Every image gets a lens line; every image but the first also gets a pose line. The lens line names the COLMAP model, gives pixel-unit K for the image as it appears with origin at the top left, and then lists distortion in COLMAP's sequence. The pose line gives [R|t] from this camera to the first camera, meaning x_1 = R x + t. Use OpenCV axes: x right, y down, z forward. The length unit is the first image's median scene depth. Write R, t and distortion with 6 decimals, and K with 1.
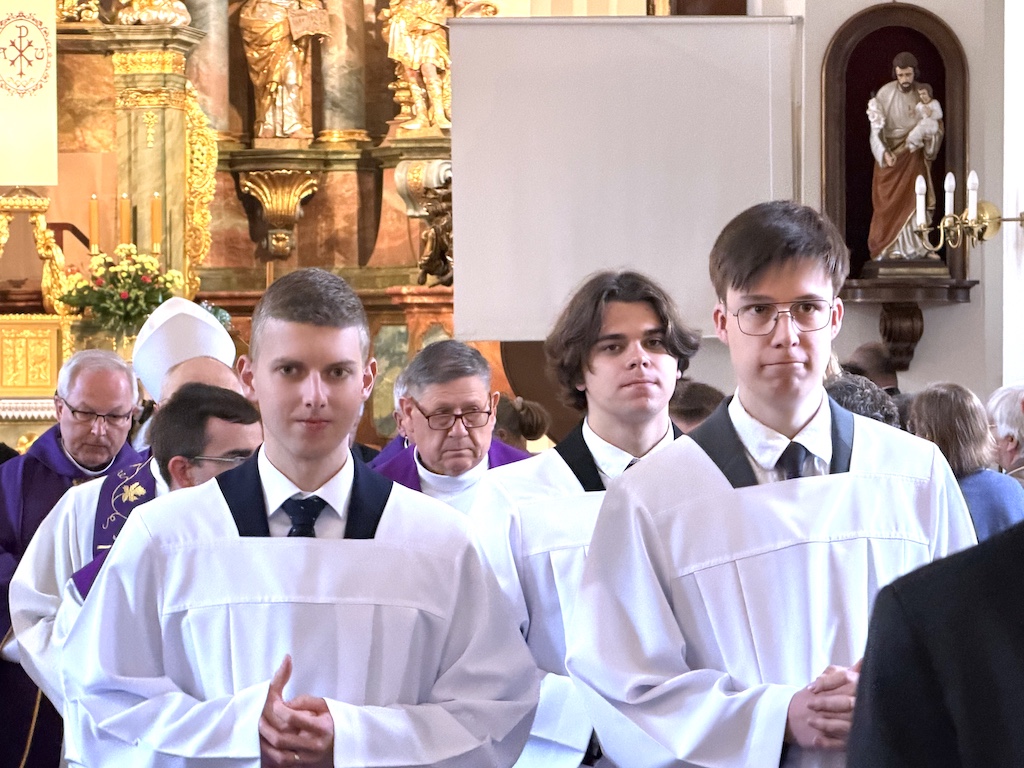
lens RADIAL K [[4274.4, 0, 512.0], [0, 4274.4, 384.0], [0, 0, 1]] dist [0.079995, 4.255451]
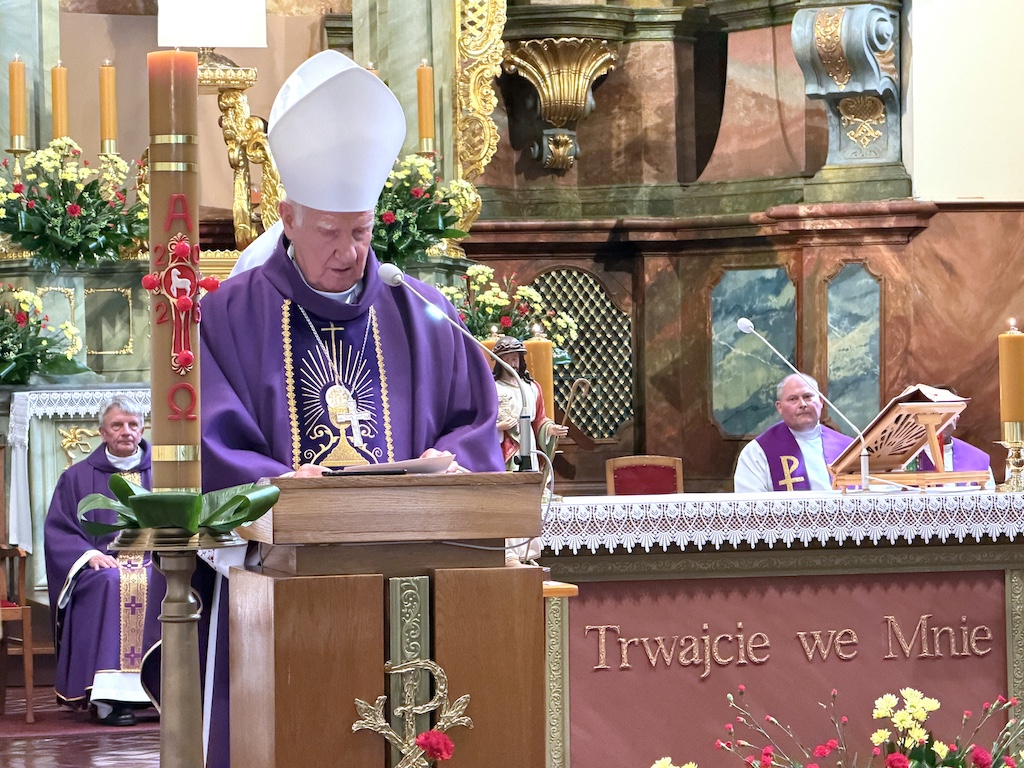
lens RADIAL K [[3515.4, 0, 512.0], [0, 3515.4, 384.0], [0, 0, 1]] dist [0.264146, -1.344449]
pose [[0.993882, -0.012198, 0.109767, -0.126967], [0.012580, 0.999917, -0.002790, 0.005241], [-0.109724, 0.004153, 0.993953, 0.472821]]
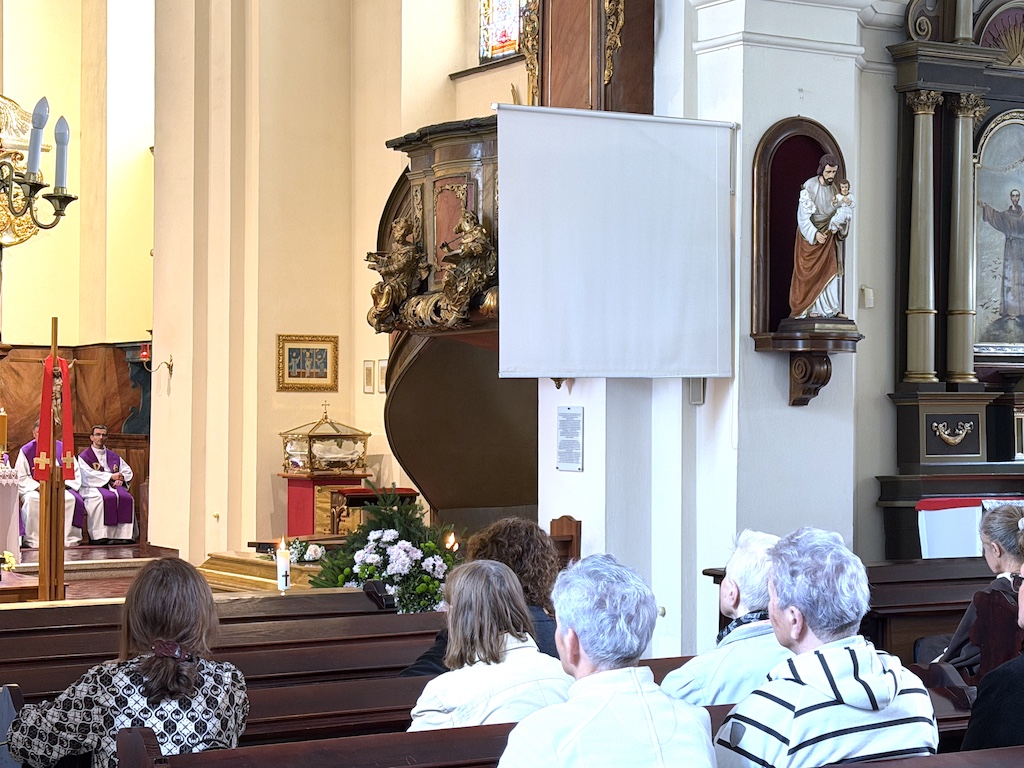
lens RADIAL K [[2108.7, 0, 512.0], [0, 2108.7, 384.0], [0, 0, 1]] dist [0.091520, 0.081784]
pose [[0.918479, 0.013151, 0.395250, -0.134912], [-0.007864, 0.999857, -0.014994, 0.000422], [-0.395391, 0.010664, 0.918451, 0.258399]]
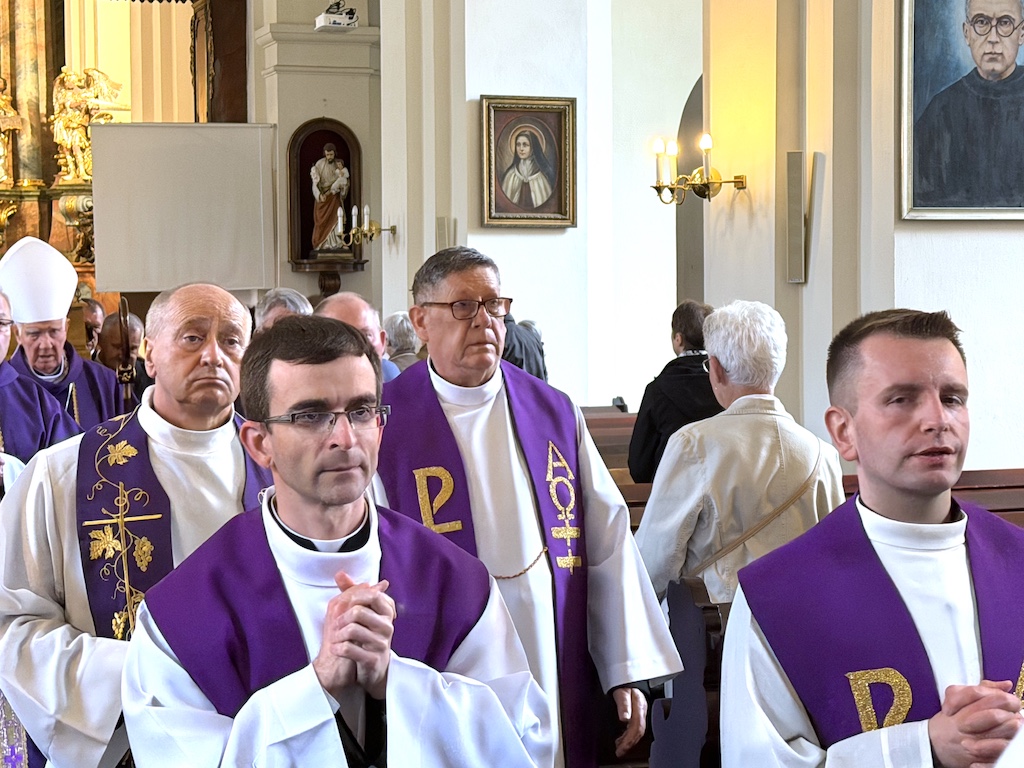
lens RADIAL K [[2201.1, 0, 512.0], [0, 2201.1, 384.0], [0, 0, 1]] dist [0.139123, 0.211310]
pose [[0.984611, -0.013268, 0.174257, -0.001885], [0.007521, 0.999407, 0.033597, -0.000379], [-0.174600, -0.031769, 0.984127, -0.006380]]
